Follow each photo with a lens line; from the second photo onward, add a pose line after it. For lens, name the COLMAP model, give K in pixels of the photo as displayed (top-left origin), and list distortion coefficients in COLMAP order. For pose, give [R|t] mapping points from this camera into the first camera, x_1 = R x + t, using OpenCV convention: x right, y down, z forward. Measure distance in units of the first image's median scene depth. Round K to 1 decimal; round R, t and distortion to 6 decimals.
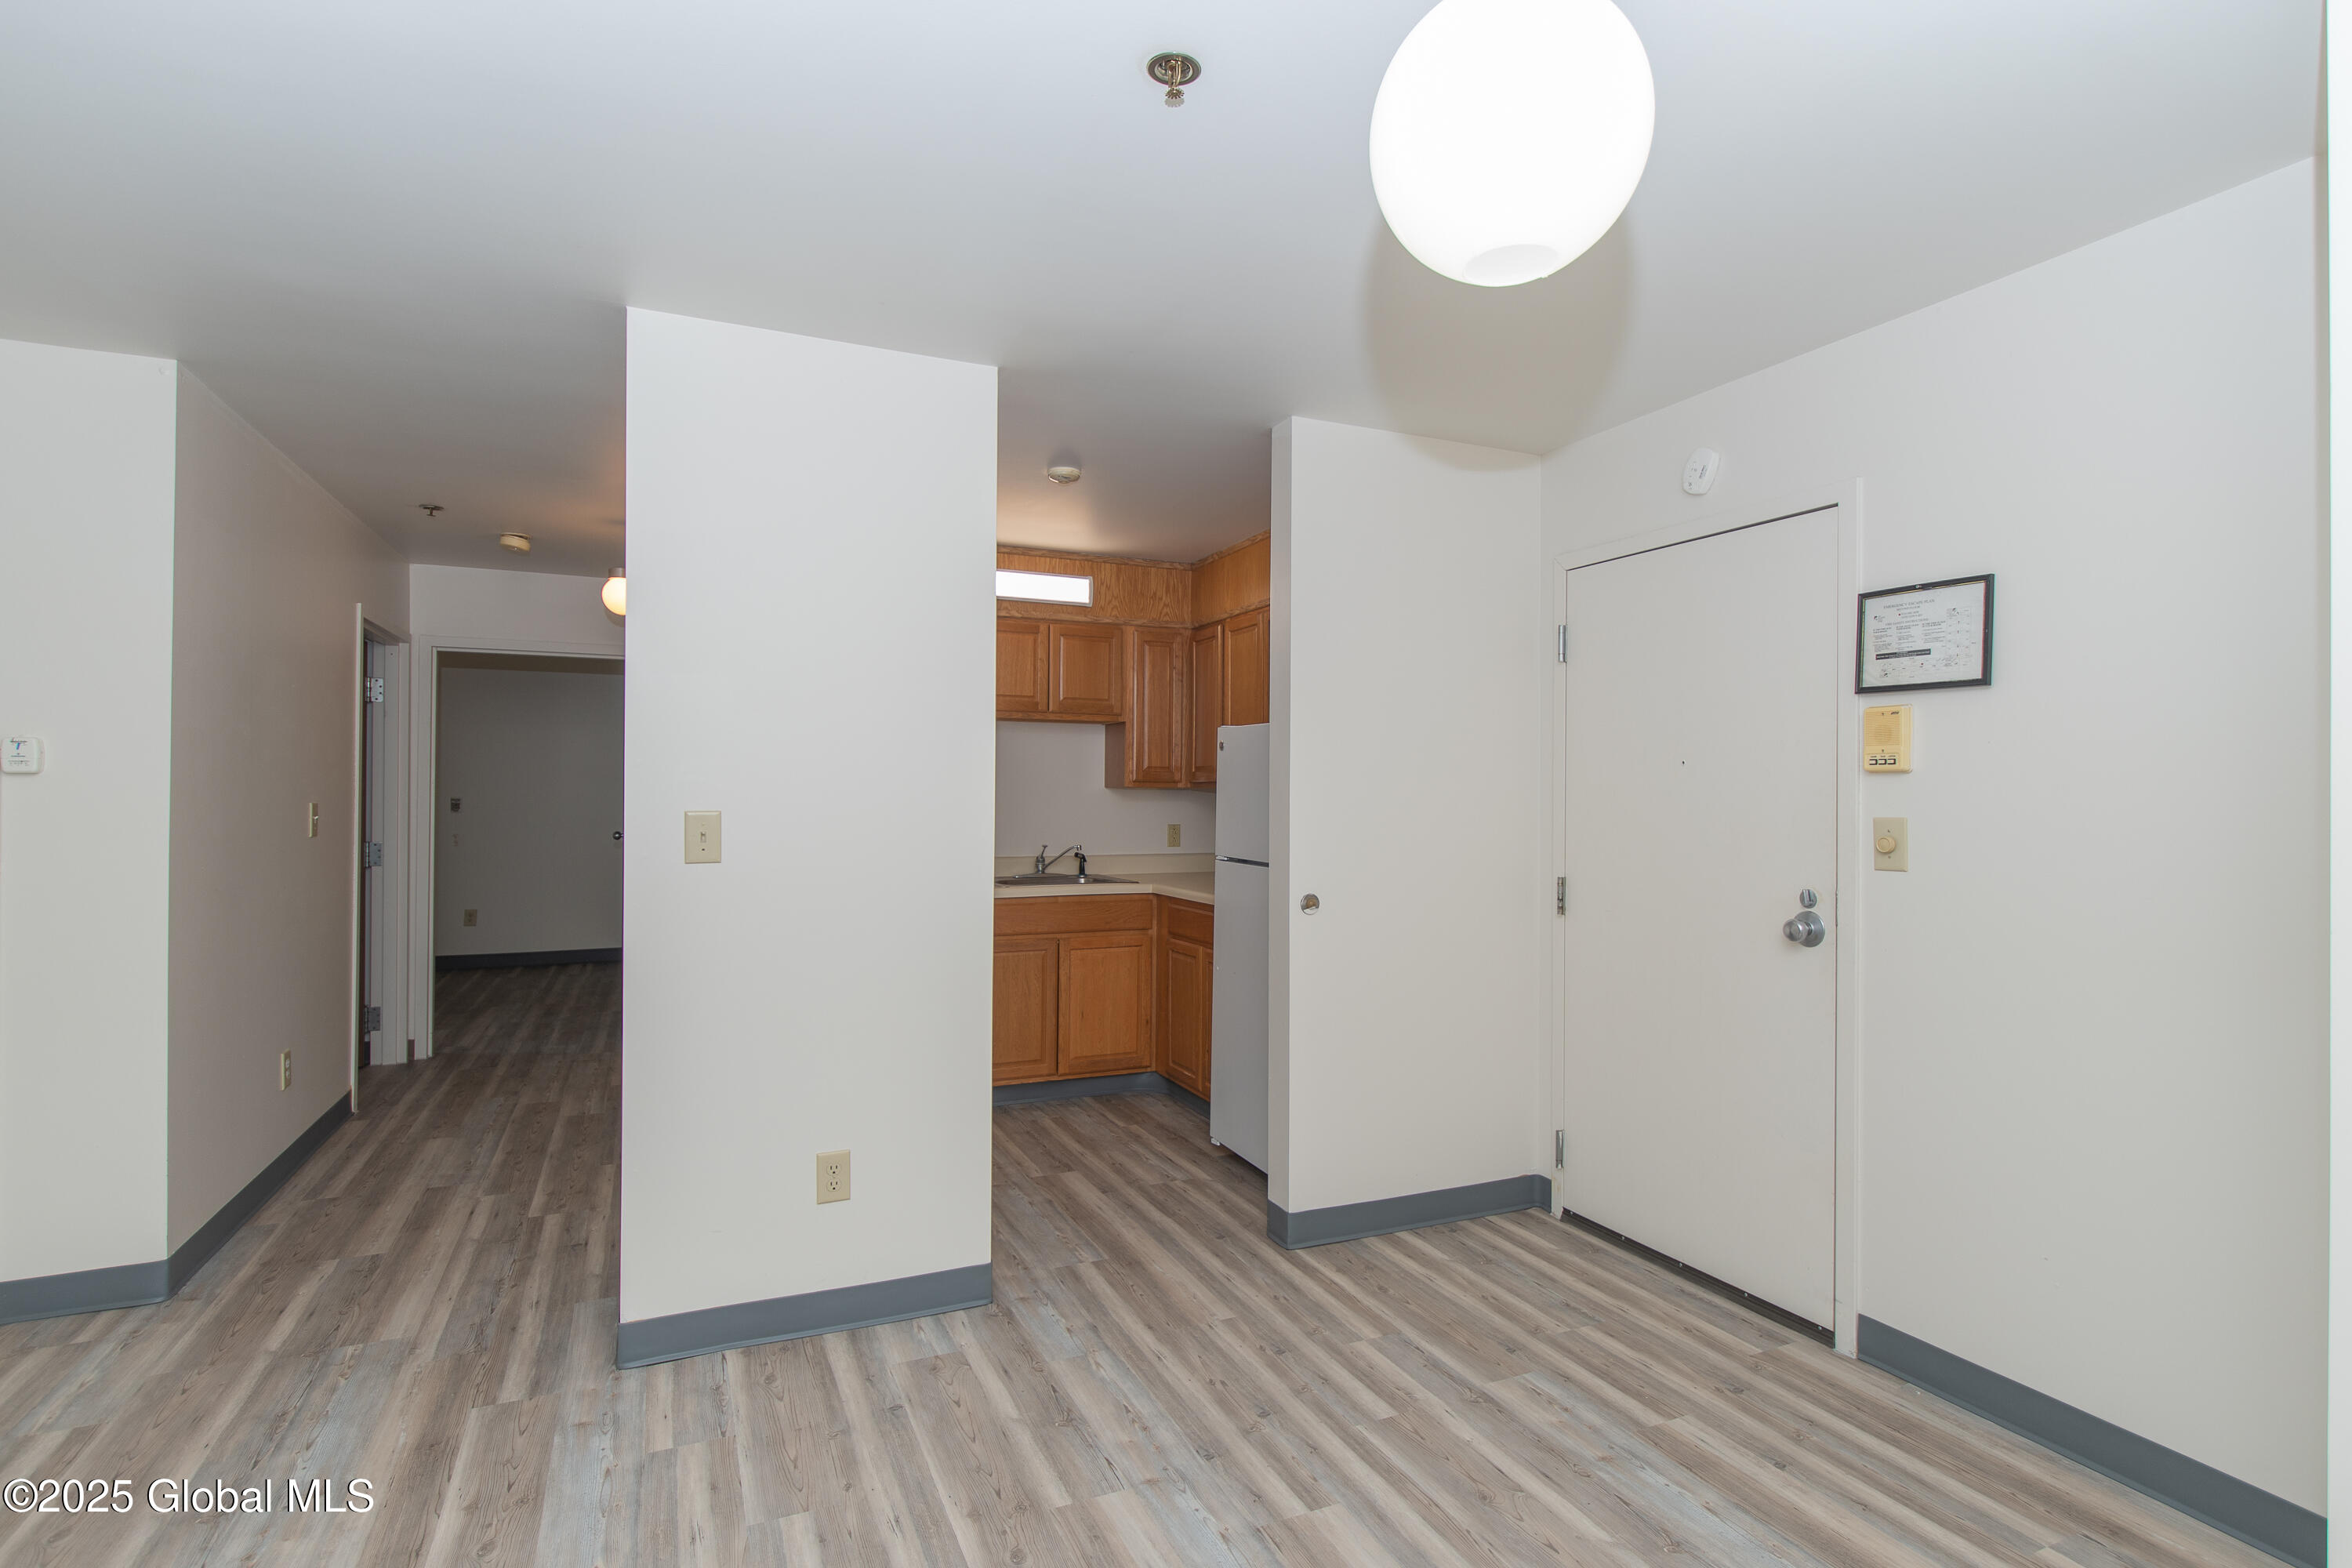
lens RADIAL K [[1148.1, 0, 1185.5], [0, 1148.1, 783.9], [0, 0, 1]] dist [-0.001843, -0.003688]
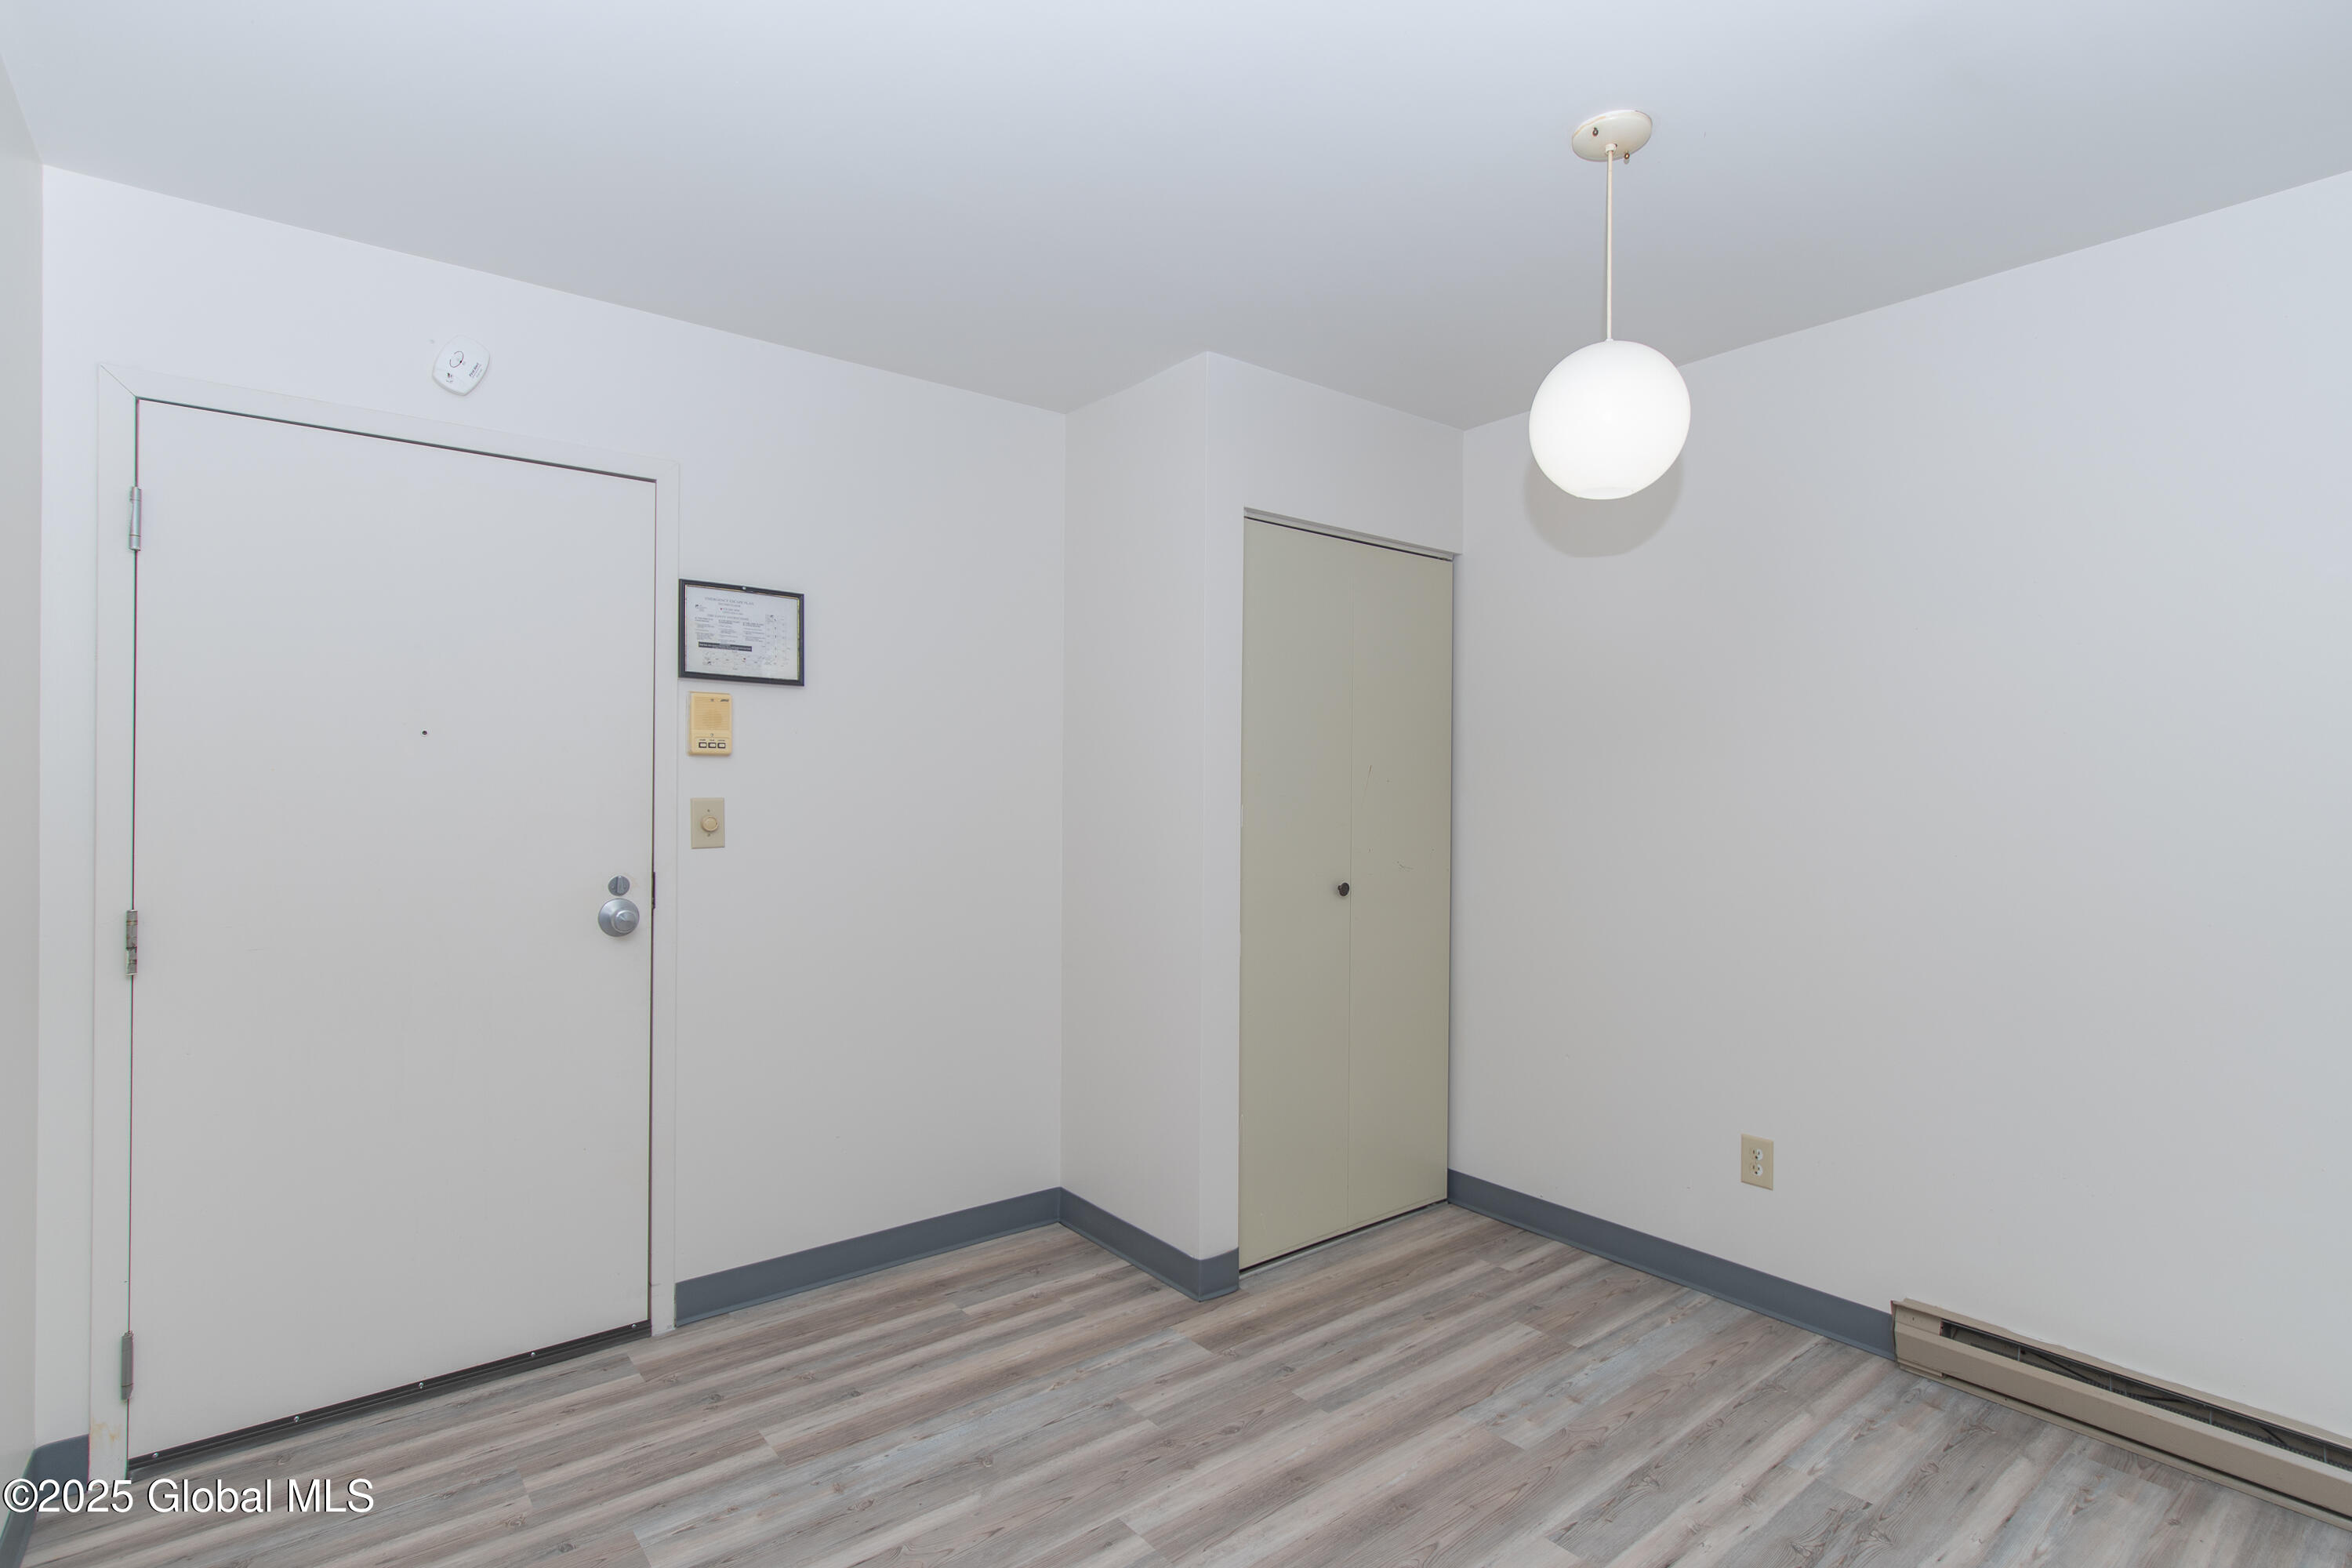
lens RADIAL K [[1148.1, 0, 1177.9], [0, 1148.1, 784.1], [0, 0, 1]] dist [-0.001843, -0.003688]
pose [[-0.253524, -0.005785, 0.967312, -0.525794], [-0.015265, 0.999882, 0.001980, 0.007948], [-0.967209, -0.014264, -0.253582, 0.852467]]
